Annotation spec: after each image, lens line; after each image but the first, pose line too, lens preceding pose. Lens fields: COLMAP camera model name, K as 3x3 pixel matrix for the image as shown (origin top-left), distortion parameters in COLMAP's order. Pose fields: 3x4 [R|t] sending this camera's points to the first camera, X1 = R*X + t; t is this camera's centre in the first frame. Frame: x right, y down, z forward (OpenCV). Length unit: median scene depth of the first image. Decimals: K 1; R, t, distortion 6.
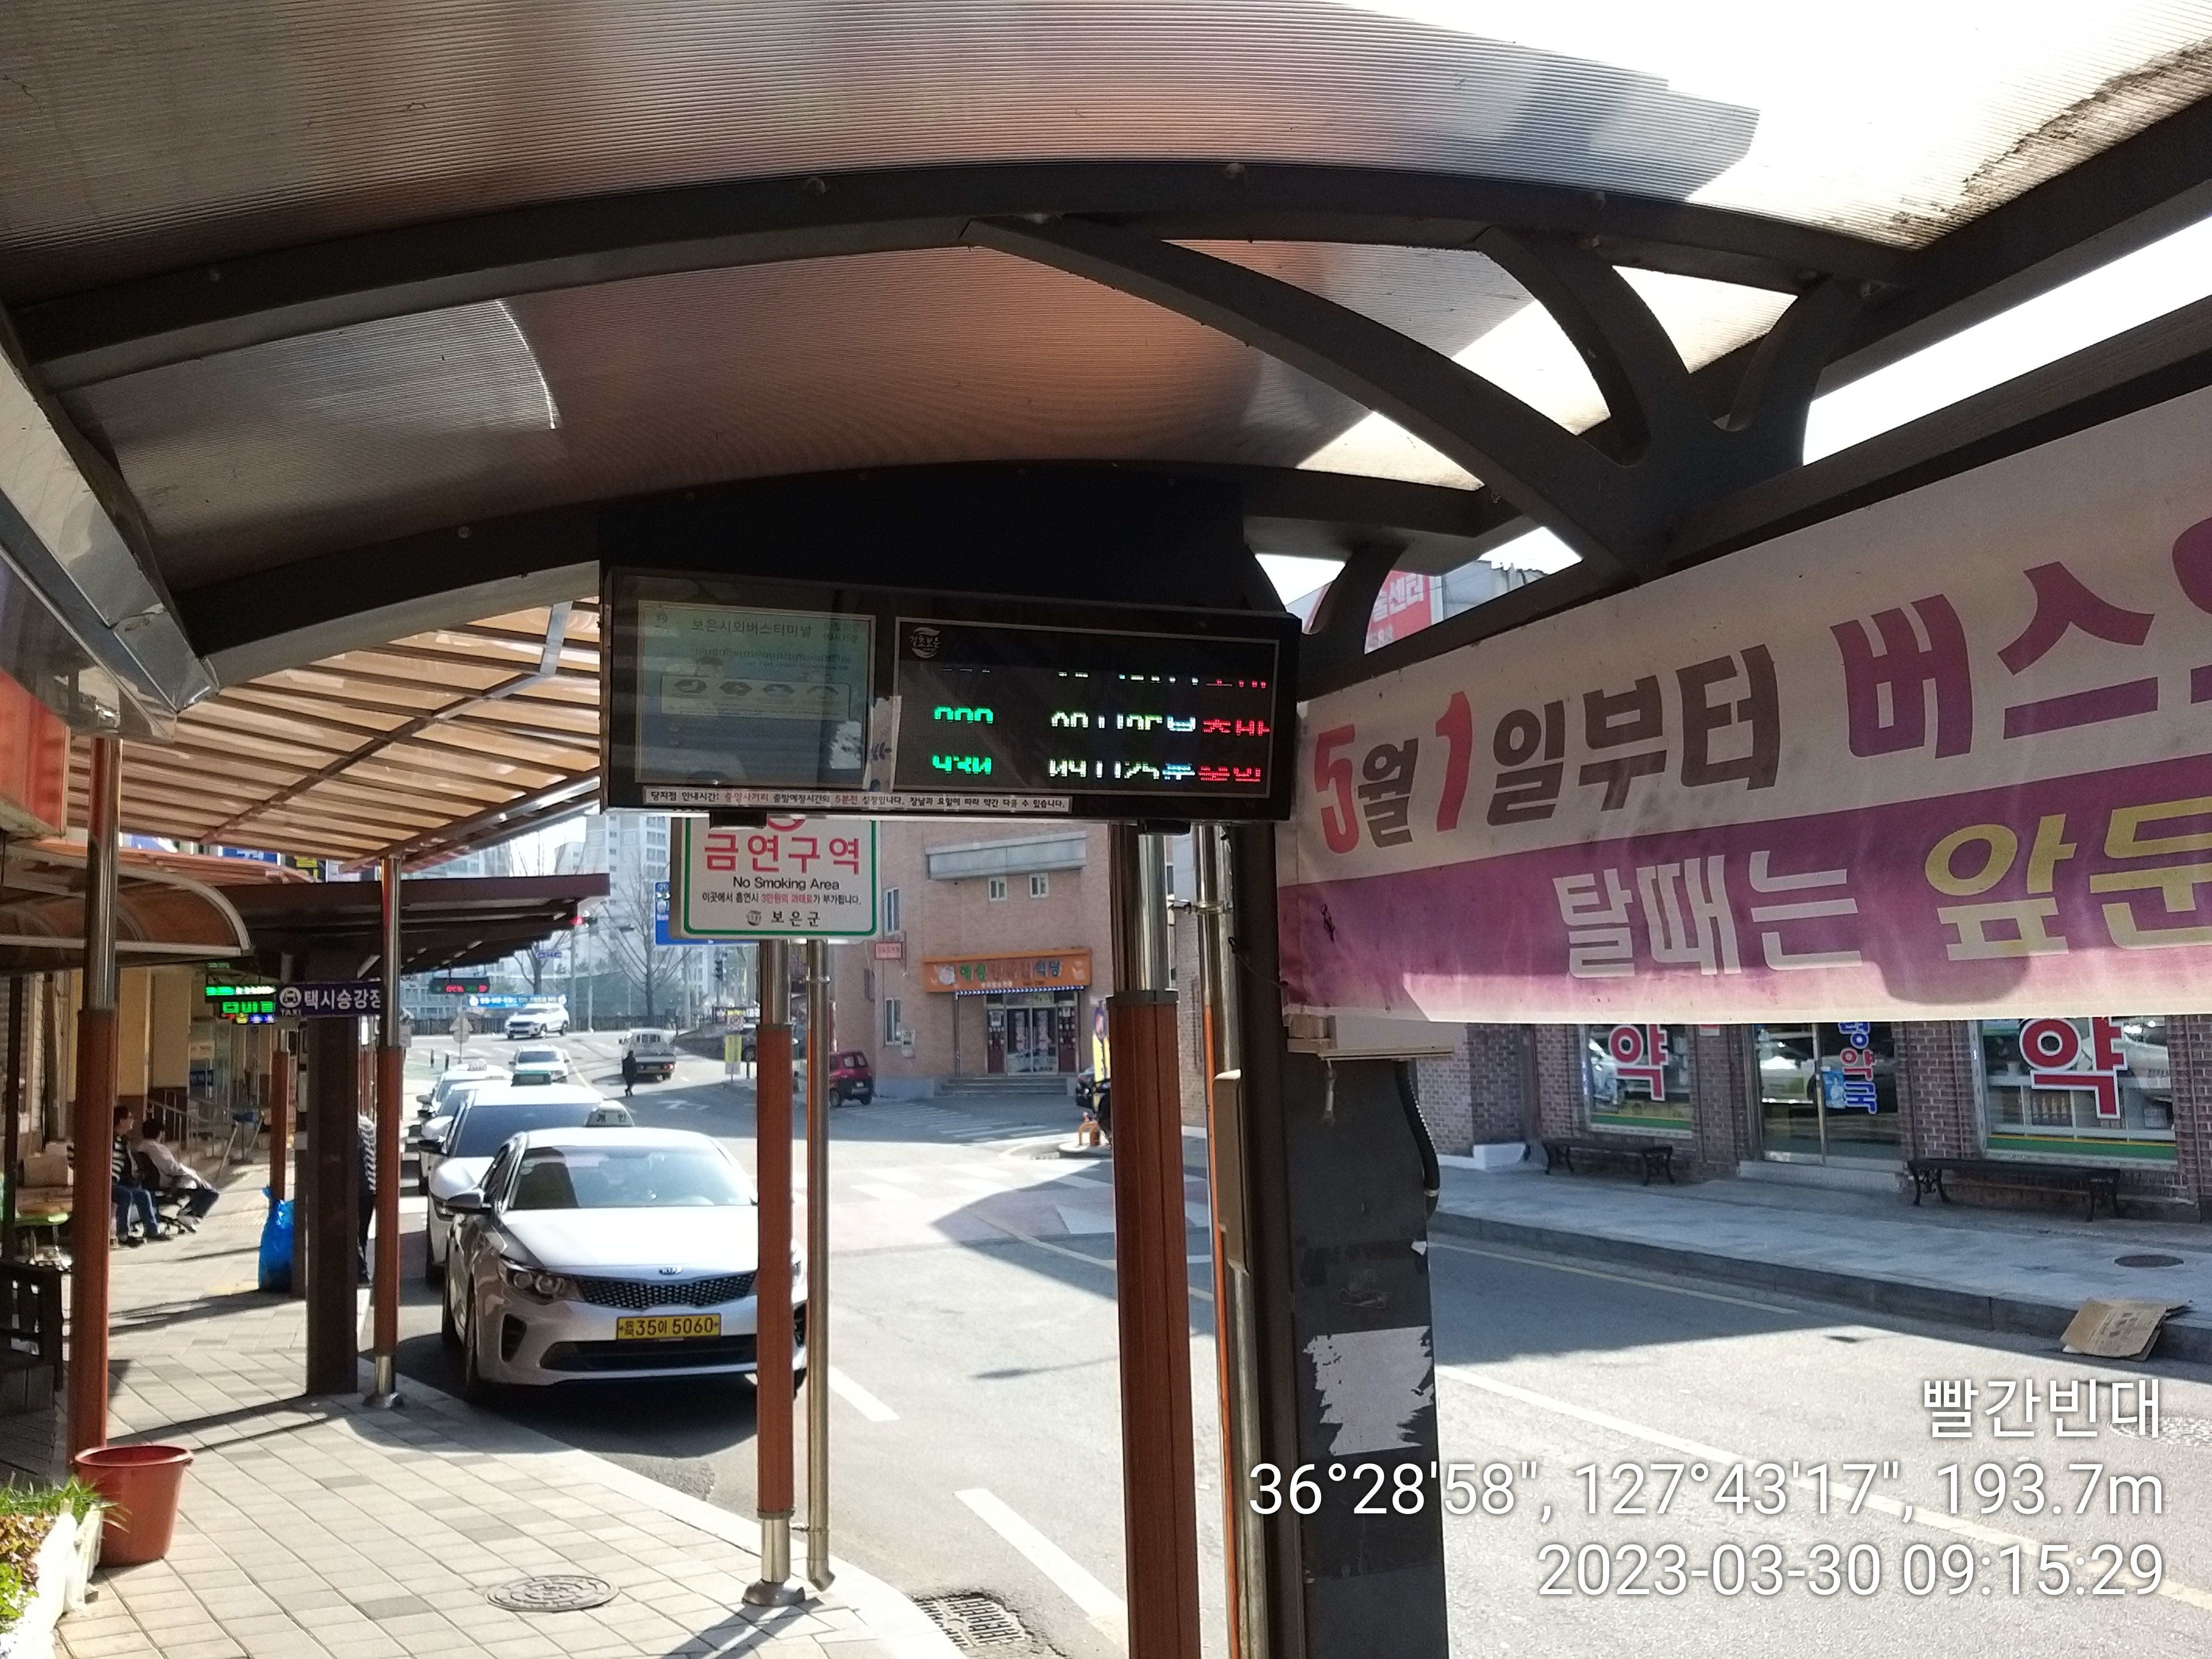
lens RADIAL K [[1678.4, 0, 1108.3], [0, 1678.4, 845.9], [0, 0, 1]] dist [0.086373, -0.159489]
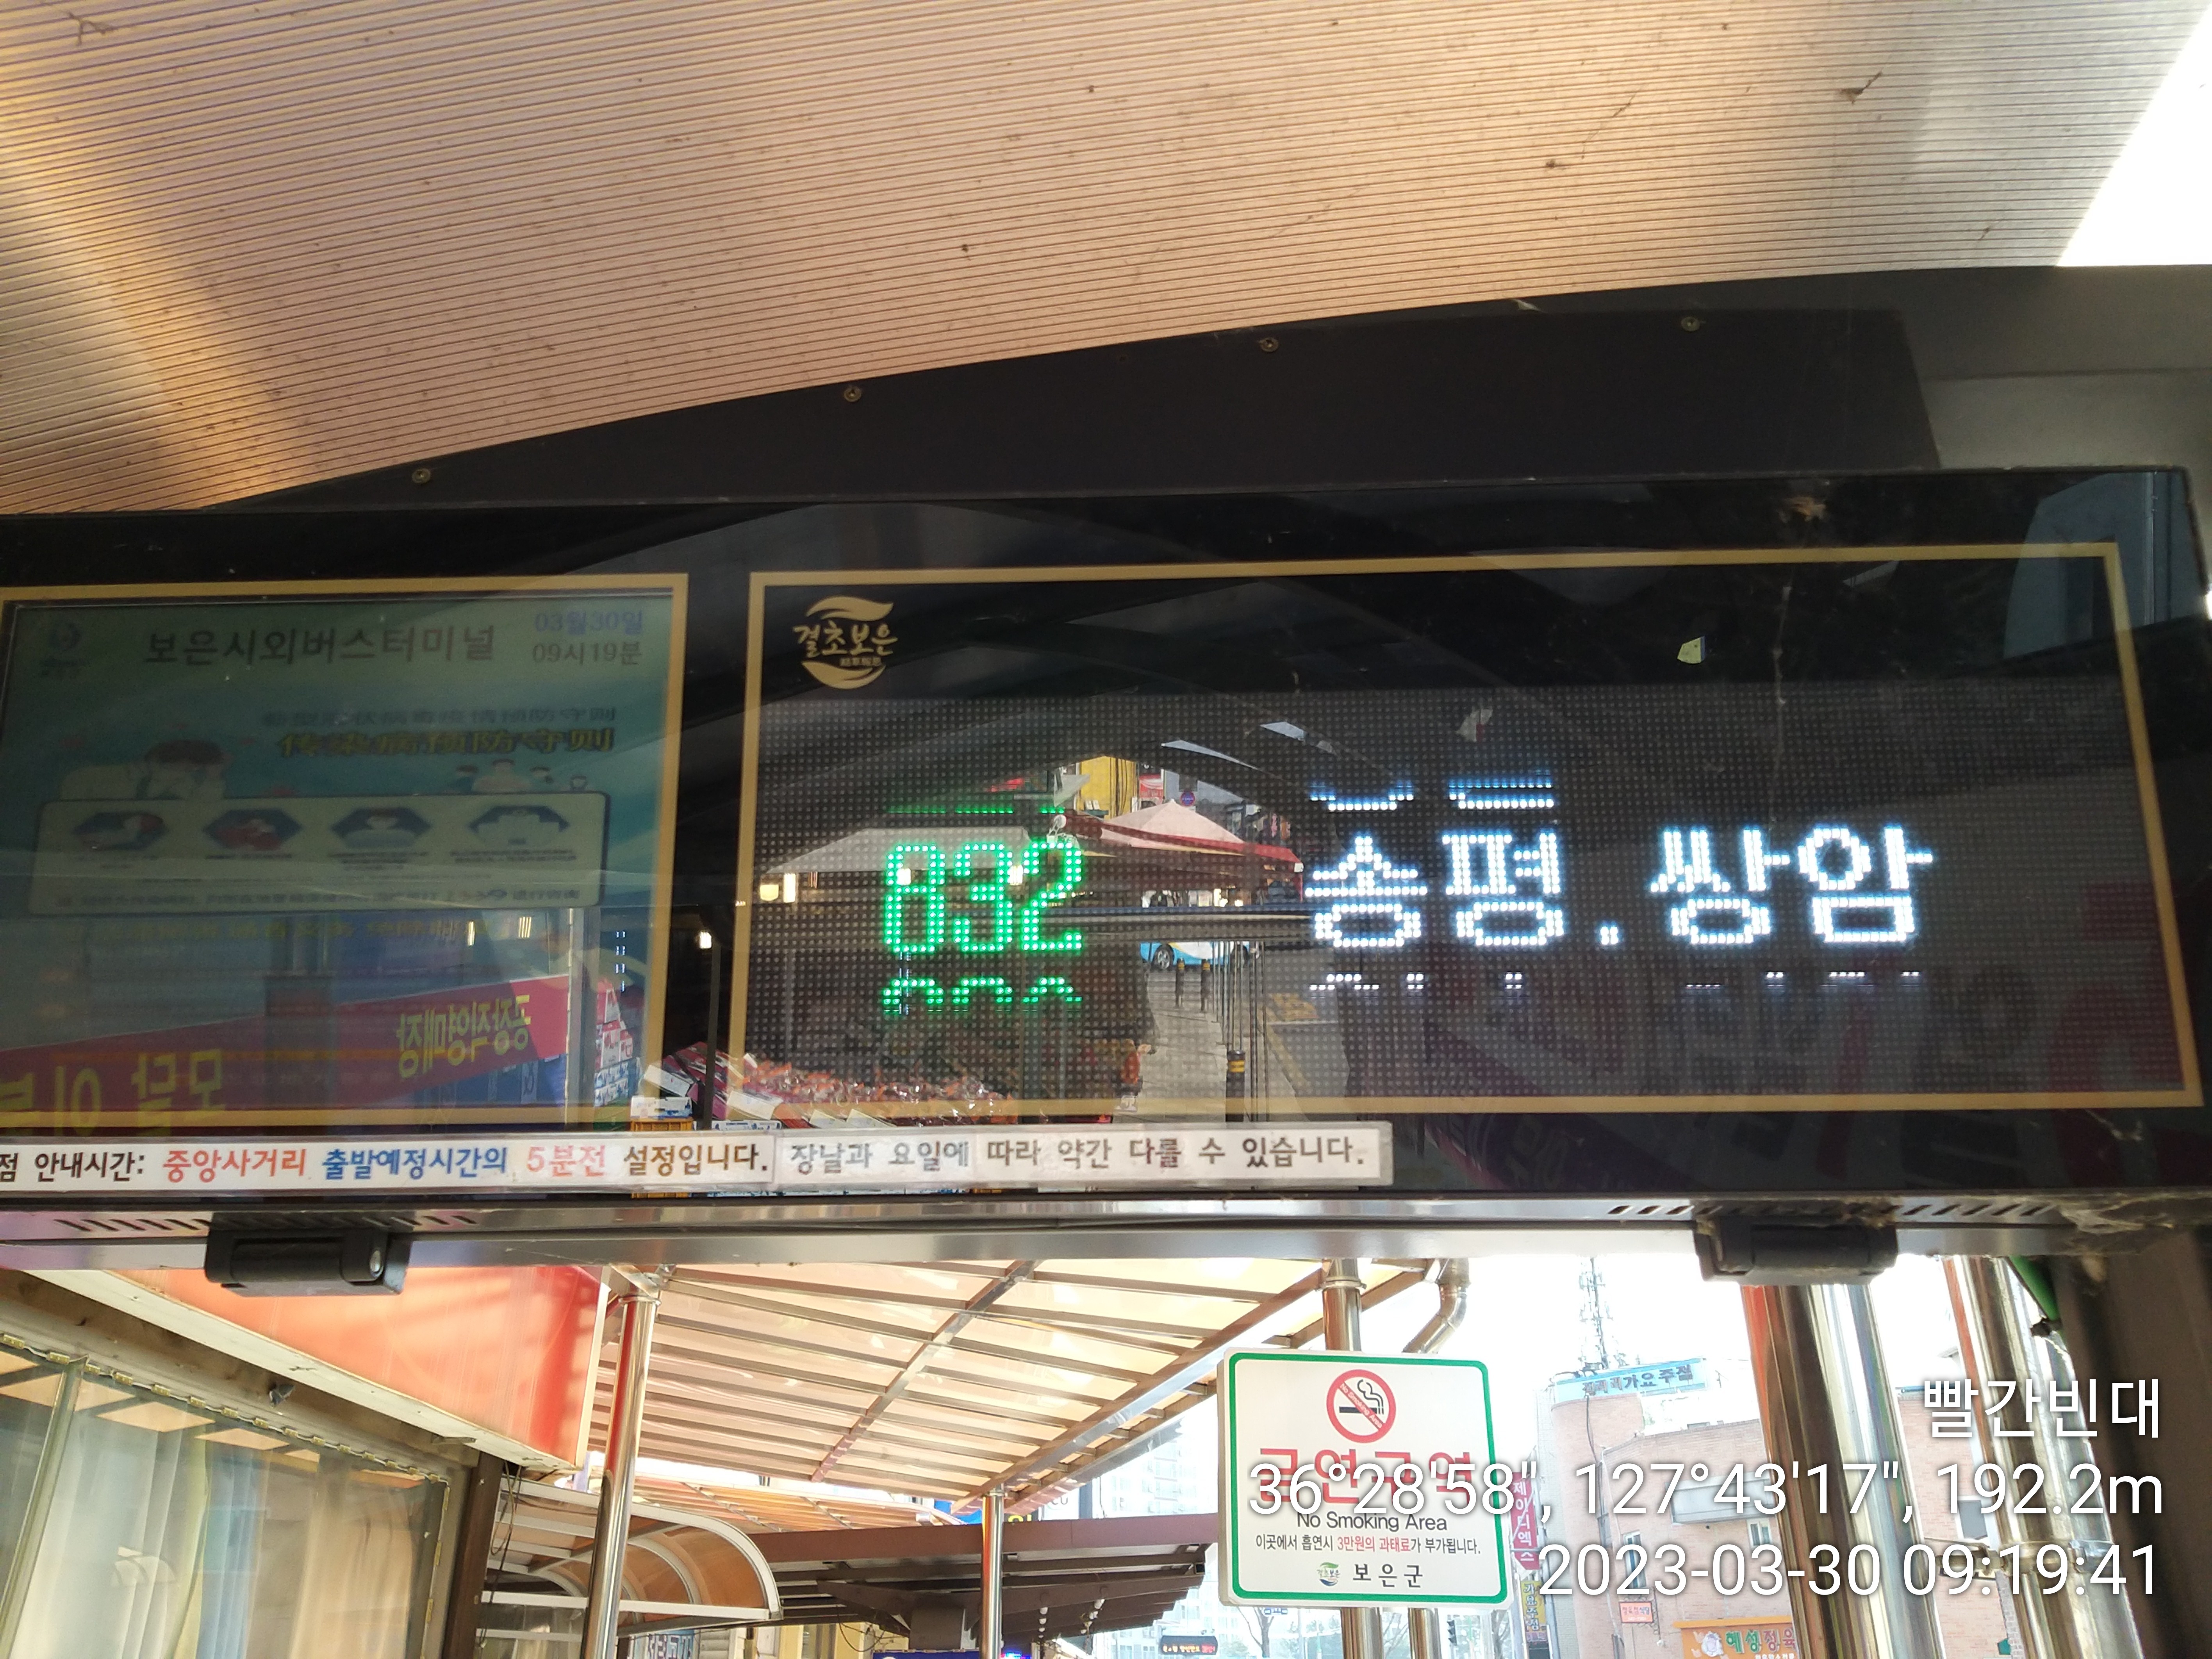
lens RADIAL K [[1678.4, 0, 1108.3], [0, 1678.4, 845.9], [0, 0, 1]] dist [0.086373, -0.159489]
pose [[0.916927, -0.154090, -0.368105, 0.015087], [0.014359, 0.934585, -0.355451, 0.008599], [0.398797, 0.320637, 0.859158, 0.243161]]
